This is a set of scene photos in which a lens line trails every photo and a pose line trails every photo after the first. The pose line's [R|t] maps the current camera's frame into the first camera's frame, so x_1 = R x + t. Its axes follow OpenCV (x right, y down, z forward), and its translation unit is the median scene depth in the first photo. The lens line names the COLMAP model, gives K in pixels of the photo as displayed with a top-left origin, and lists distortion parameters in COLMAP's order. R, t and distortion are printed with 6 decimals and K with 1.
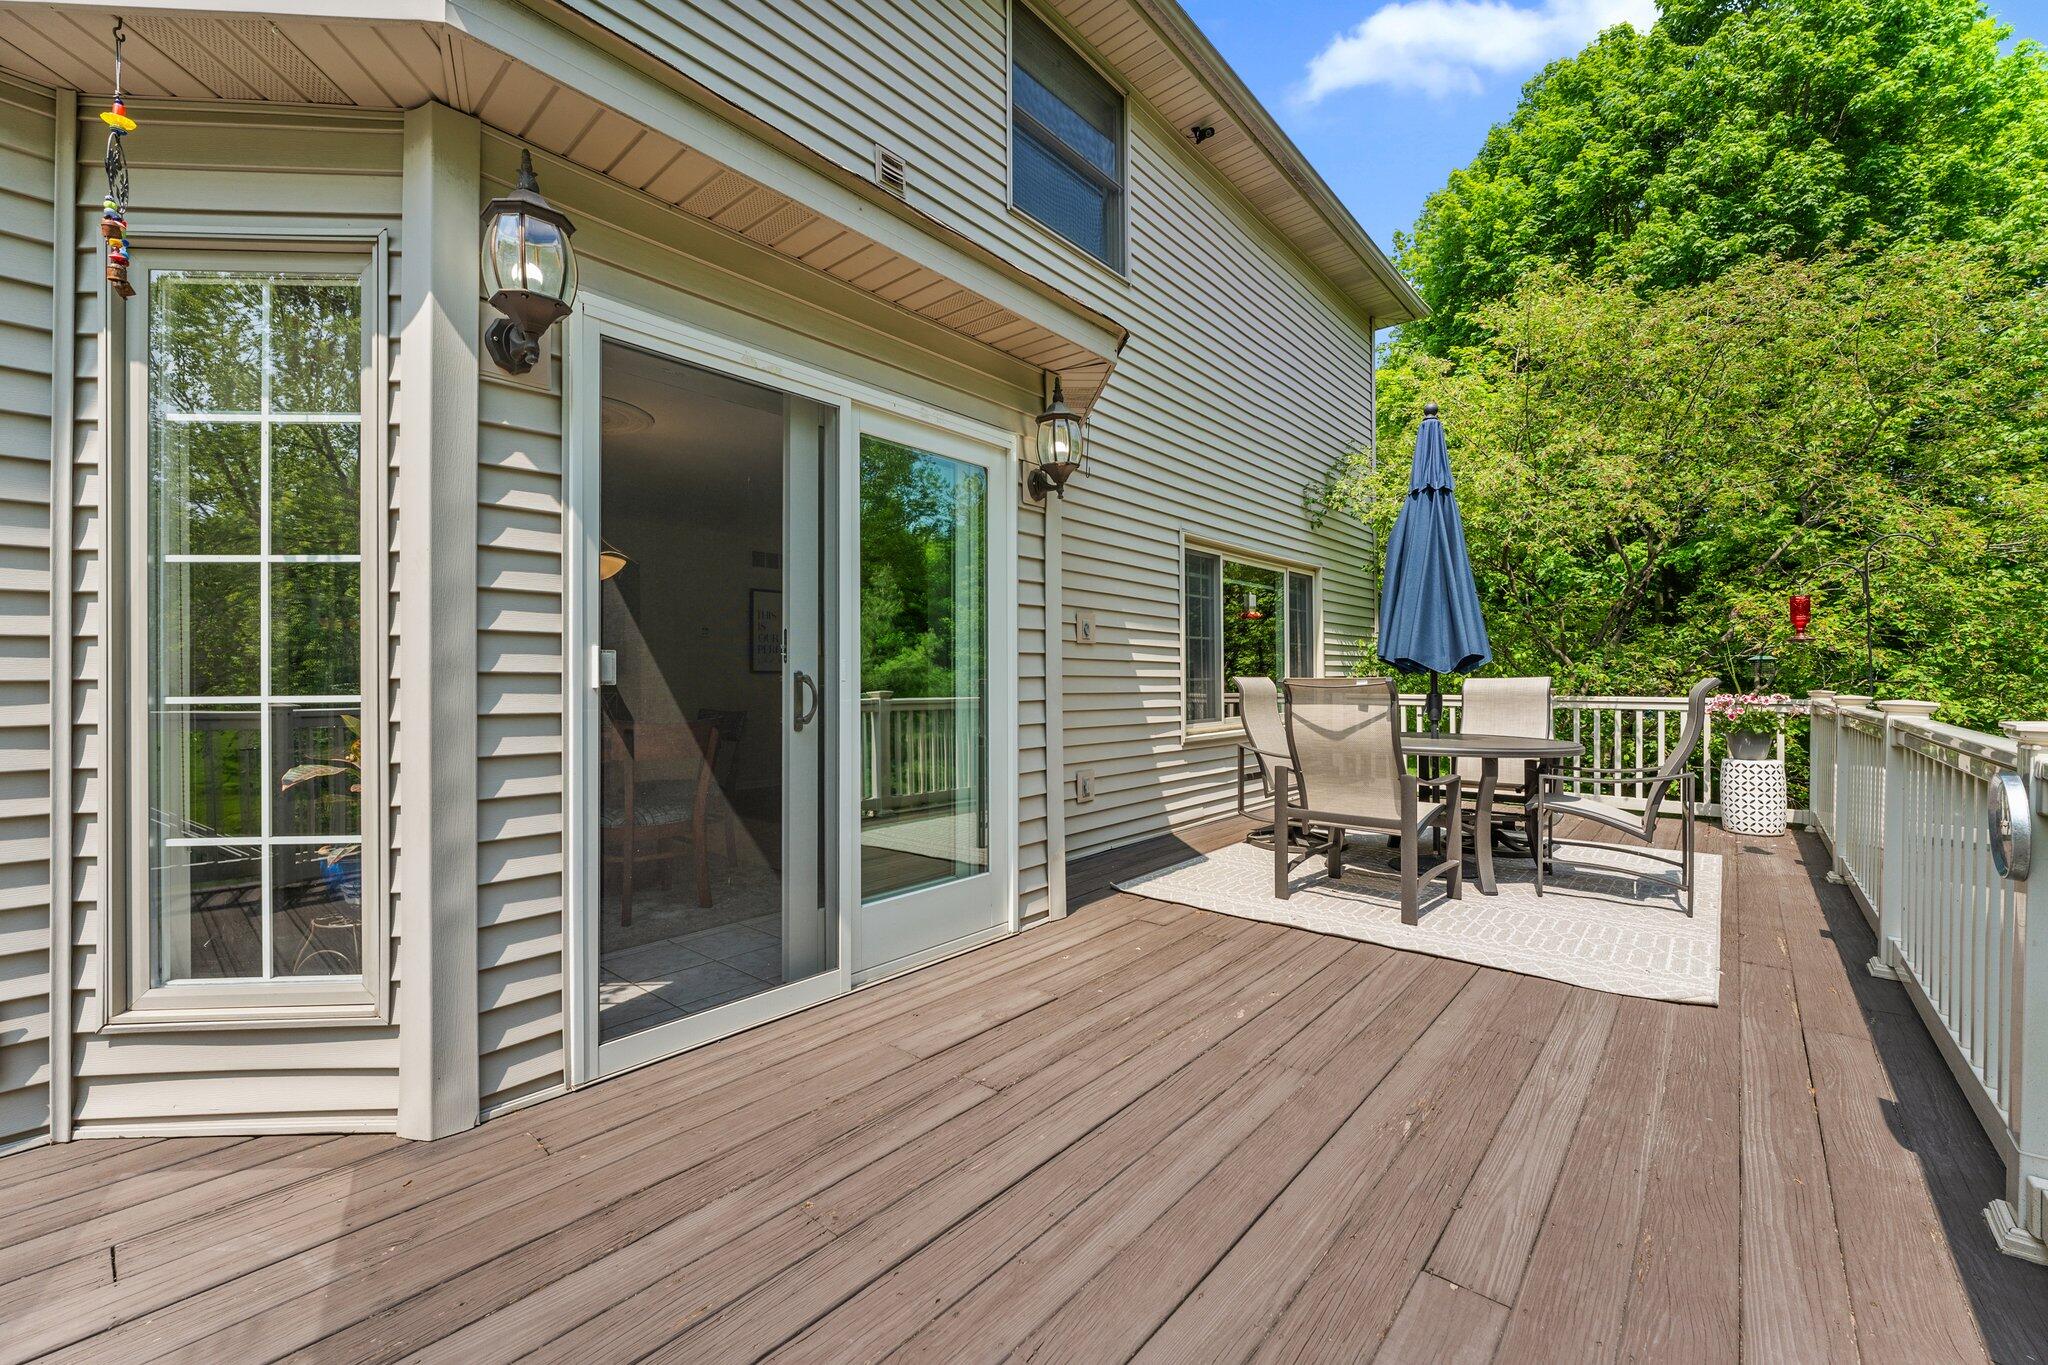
lens RADIAL K [[824.4, 0, 1023.9], [0, 824.4, 677.0], [0, 0, 1]] dist [-0.006326, 0.001045]
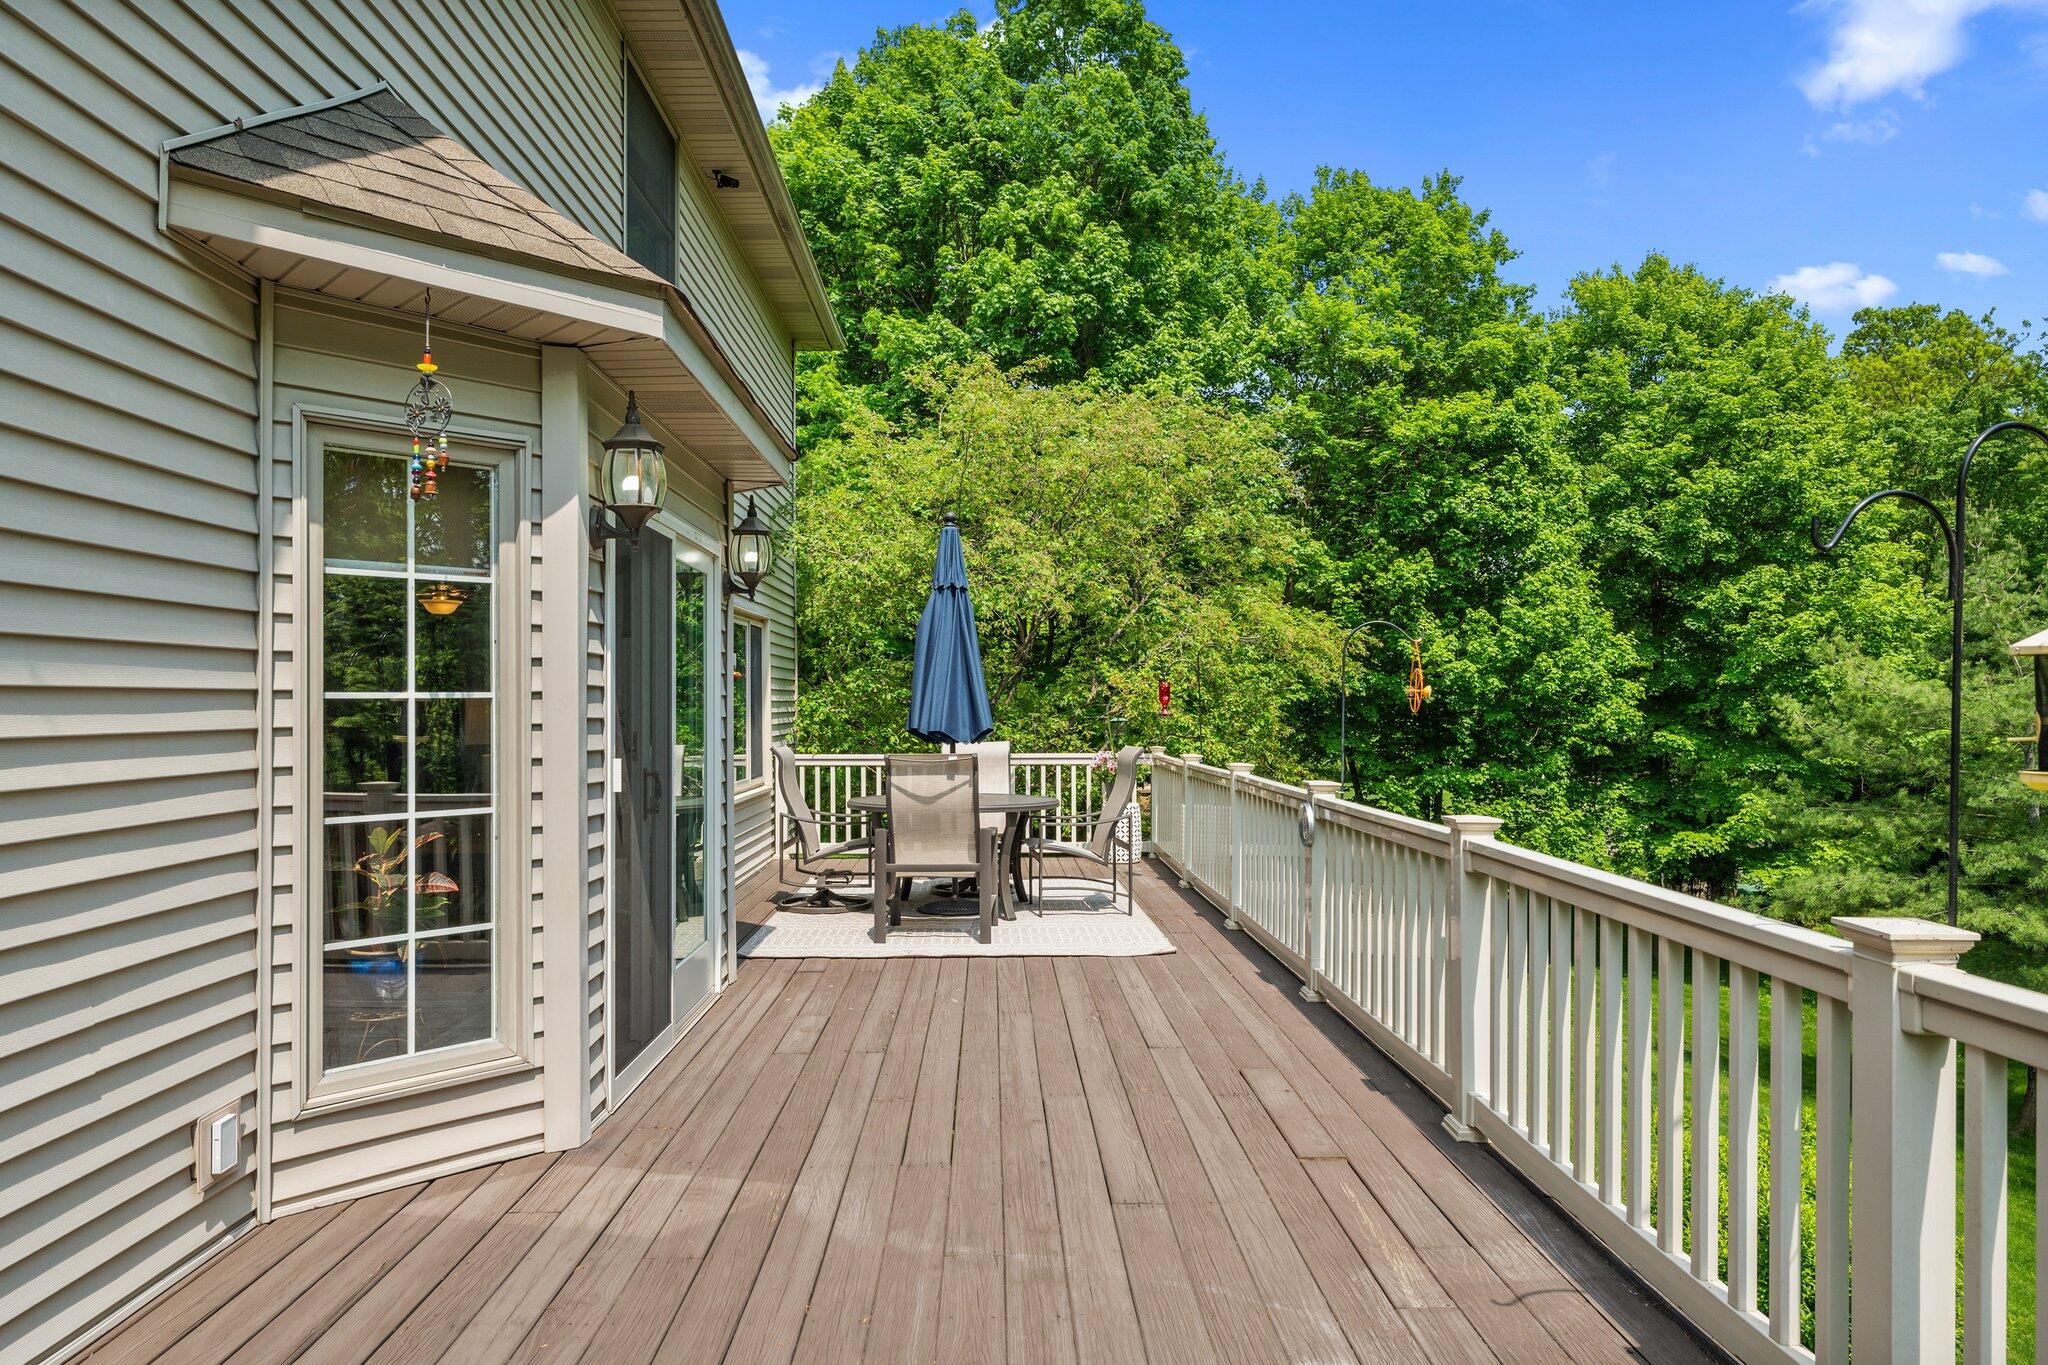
lens RADIAL K [[1255.7, 0, 1015.2], [0, 1255.7, 691.1], [0, 0, 1]] dist [0.019104, -0.008543]
pose [[0.744263, 0.009069, 0.667826, -1.034399], [0.000851, 0.999894, -0.014526, -0.085791], [-0.667887, 0.011380, 0.744176, -0.640356]]
